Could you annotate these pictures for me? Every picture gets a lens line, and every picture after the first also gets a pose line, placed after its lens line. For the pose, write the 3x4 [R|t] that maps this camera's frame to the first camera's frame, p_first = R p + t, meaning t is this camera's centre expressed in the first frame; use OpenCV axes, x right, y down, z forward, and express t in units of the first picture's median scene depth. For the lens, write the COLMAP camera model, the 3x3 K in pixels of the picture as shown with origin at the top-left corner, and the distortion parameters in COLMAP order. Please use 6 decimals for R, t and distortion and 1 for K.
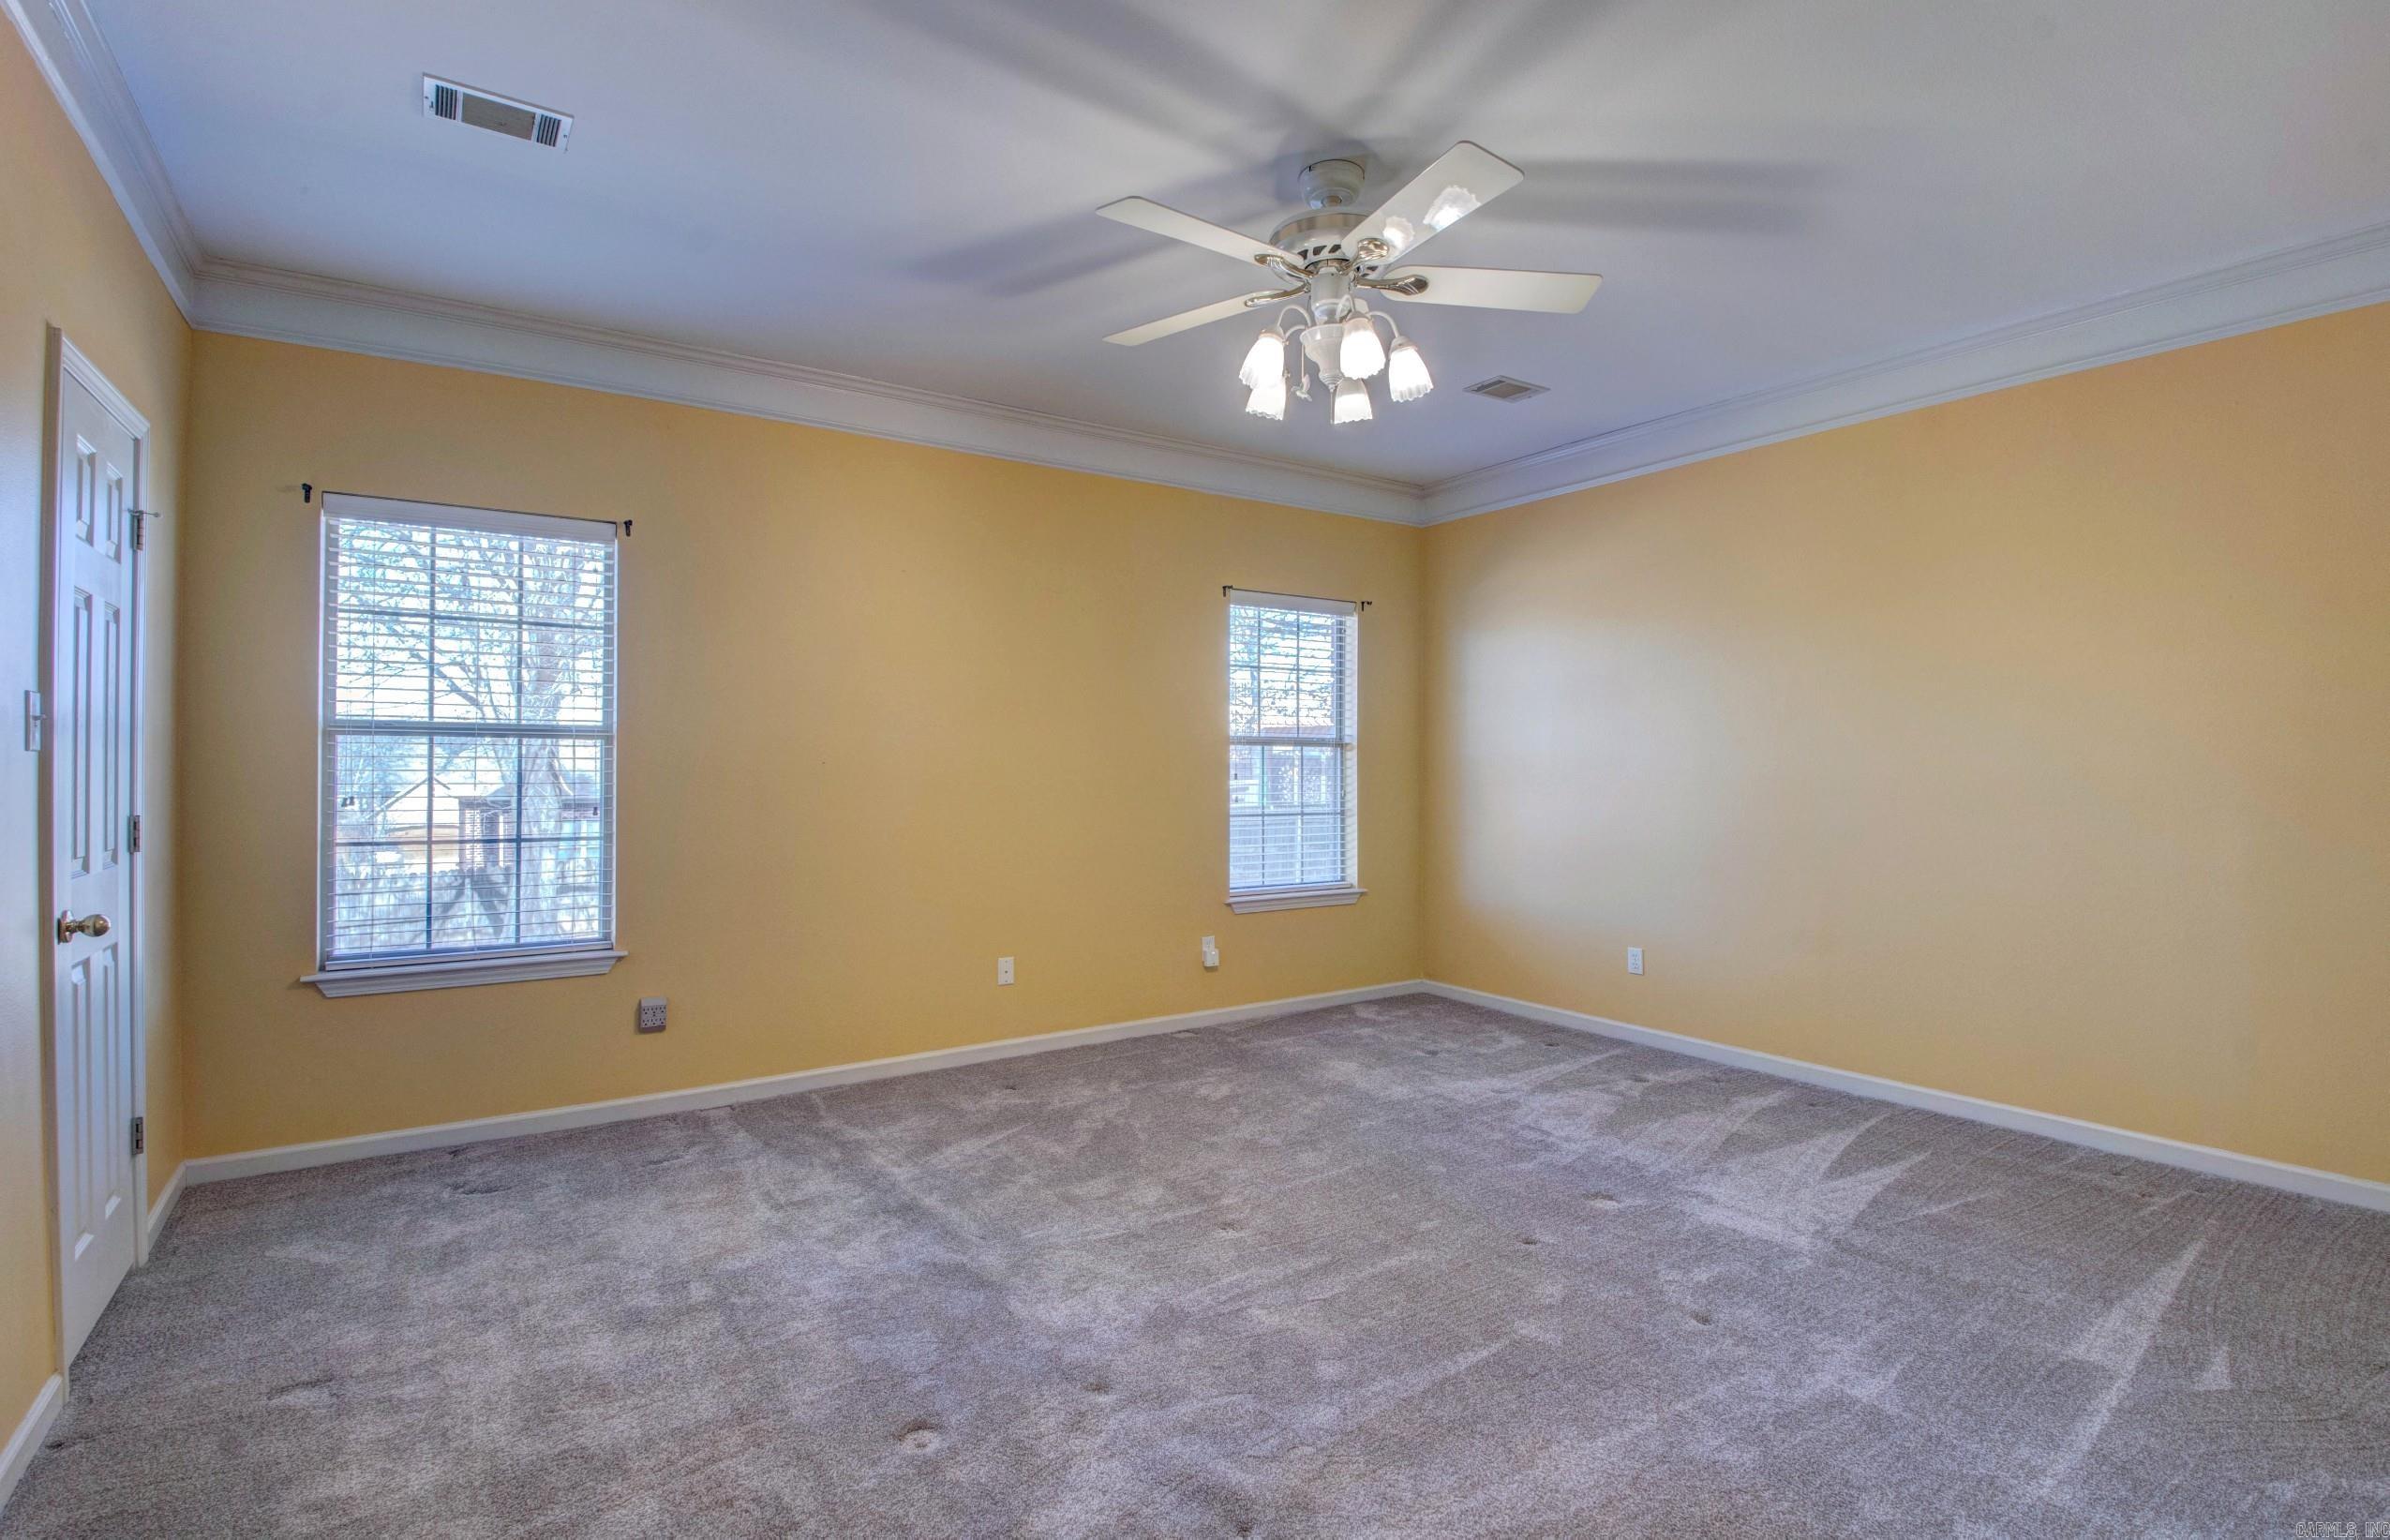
lens RADIAL K [[1114.8, 0, 1182.2], [0, 1114.8, 758.8], [0, 0, 1]] dist [0.000032, -0.019348]
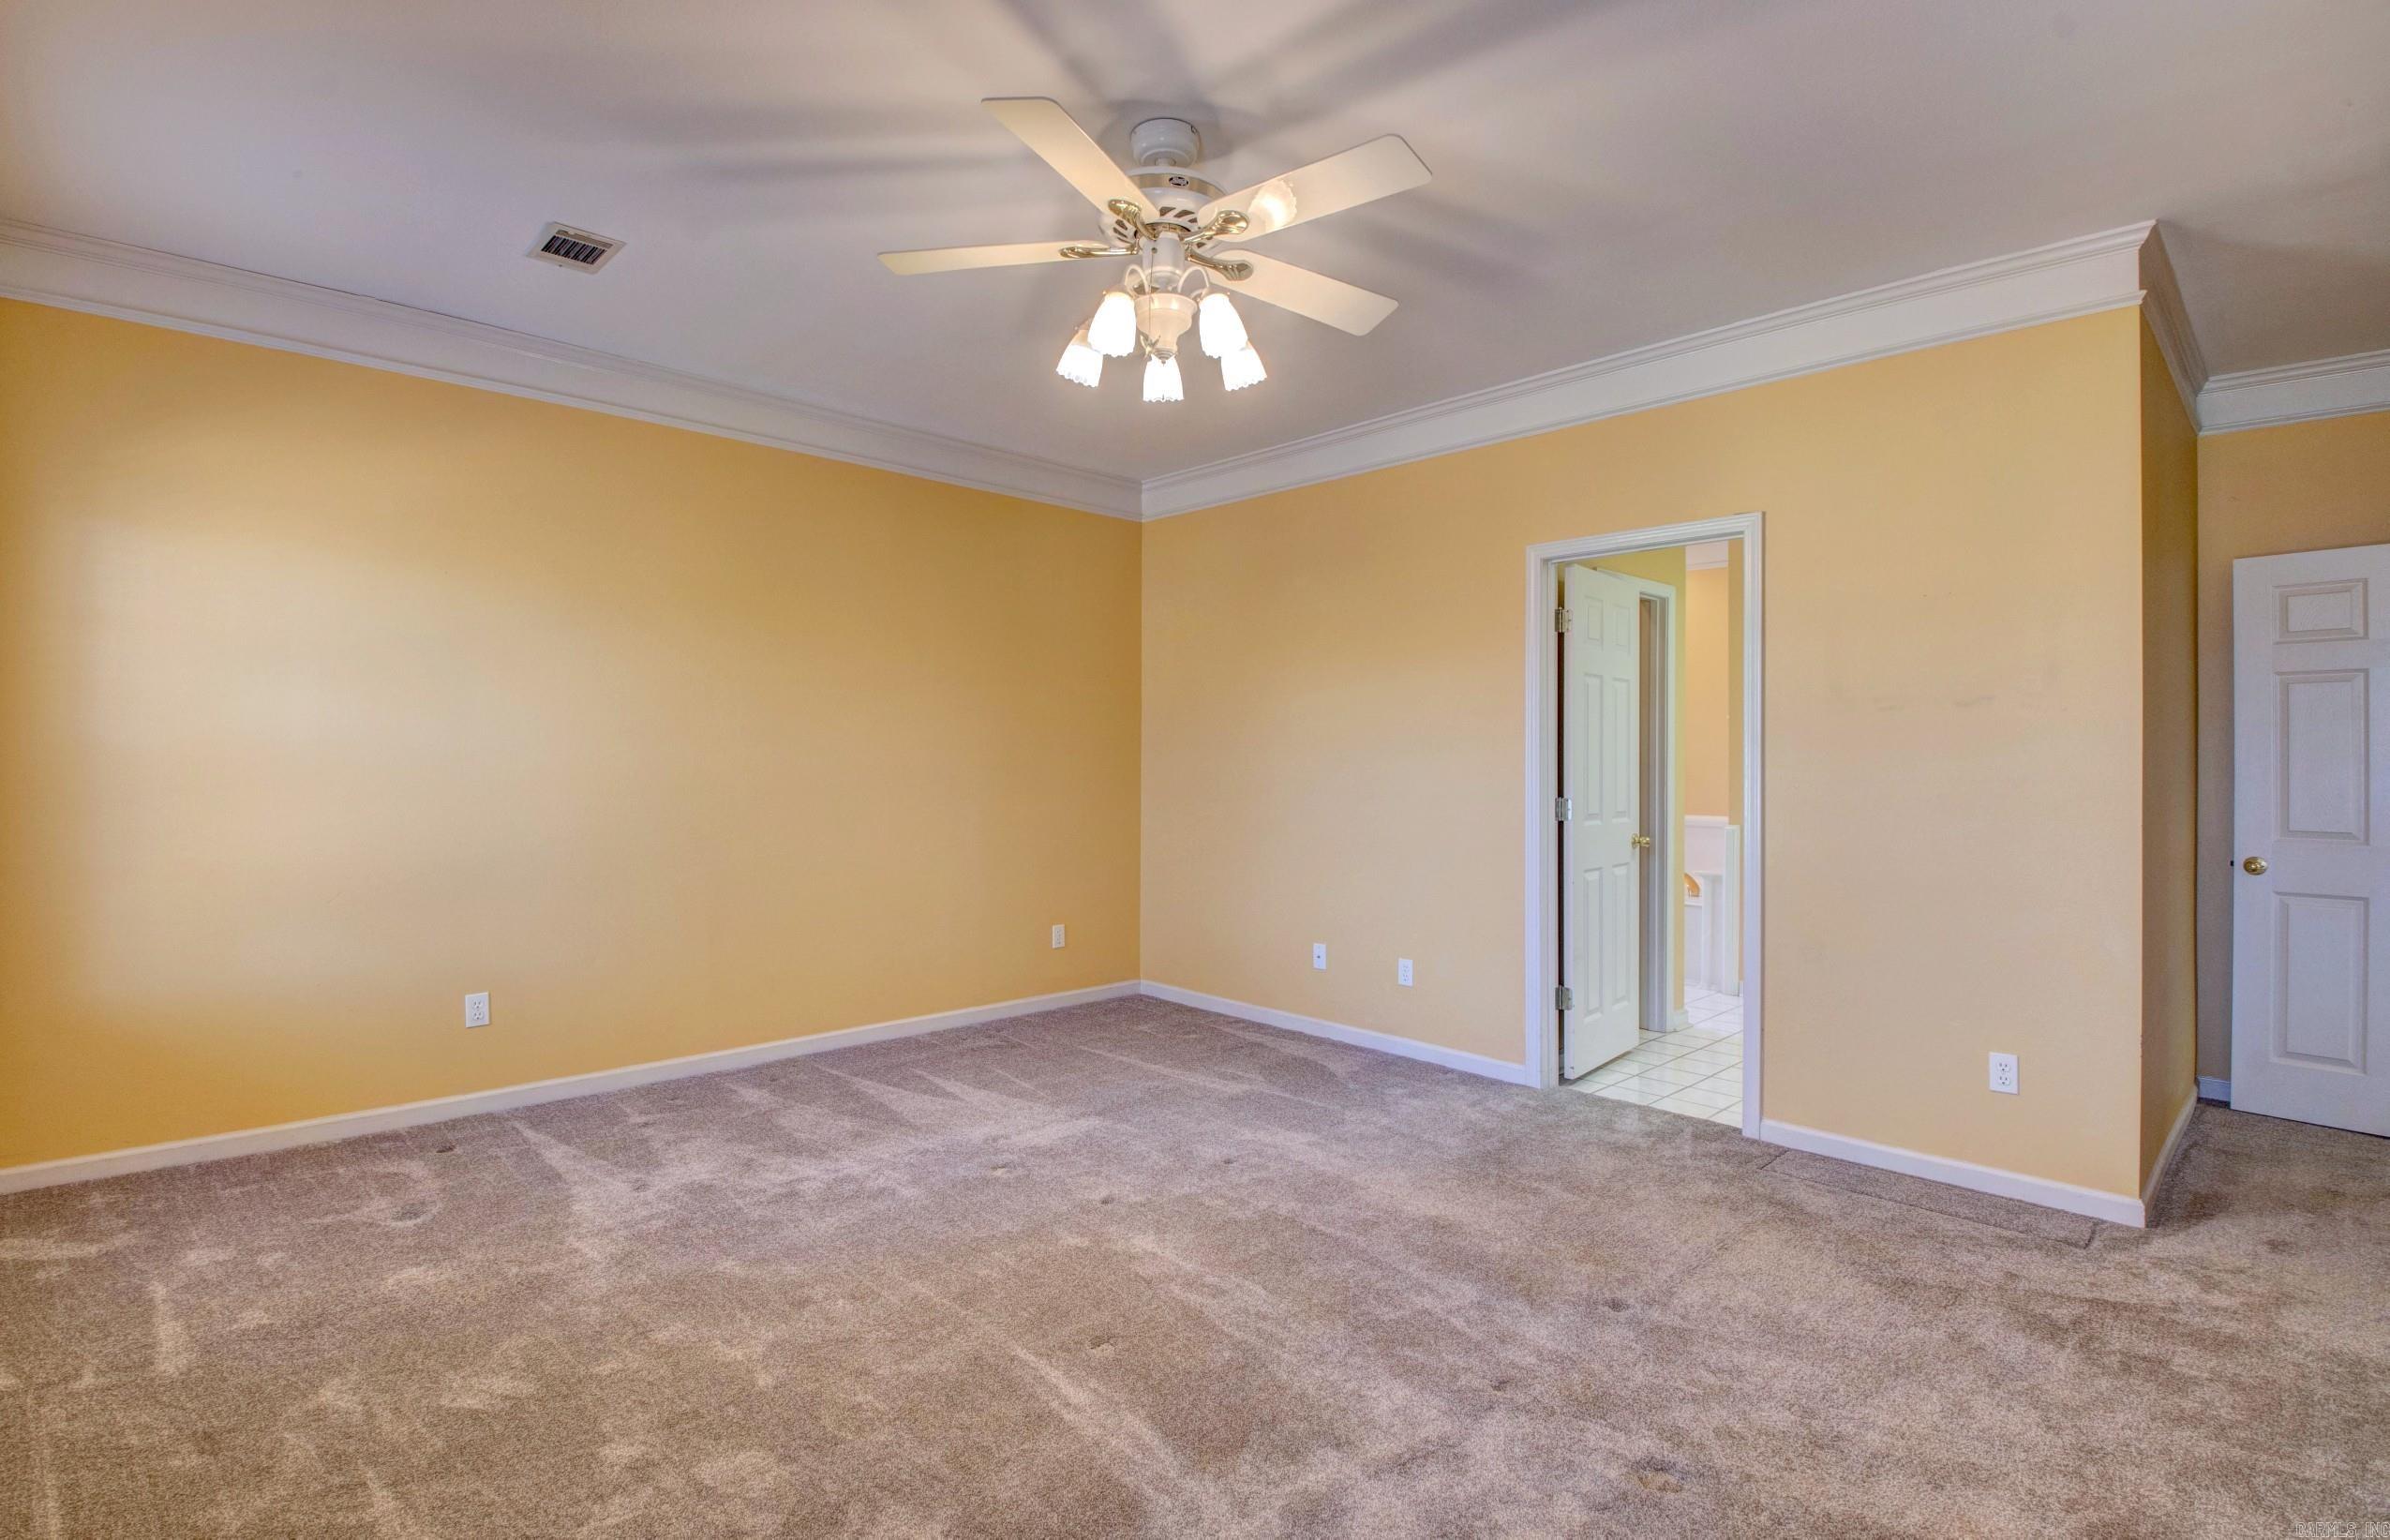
lens RADIAL K [[1114.8, 0, 1182.2], [0, 1114.8, 758.8], [0, 0, 1]] dist [0.000032, -0.019348]
pose [[-0.169497, 0.000777, 0.985530, -0.631735], [-0.012141, 0.999922, -0.002876, 0.001976], [-0.985456, -0.012453, -0.169475, 0.911480]]
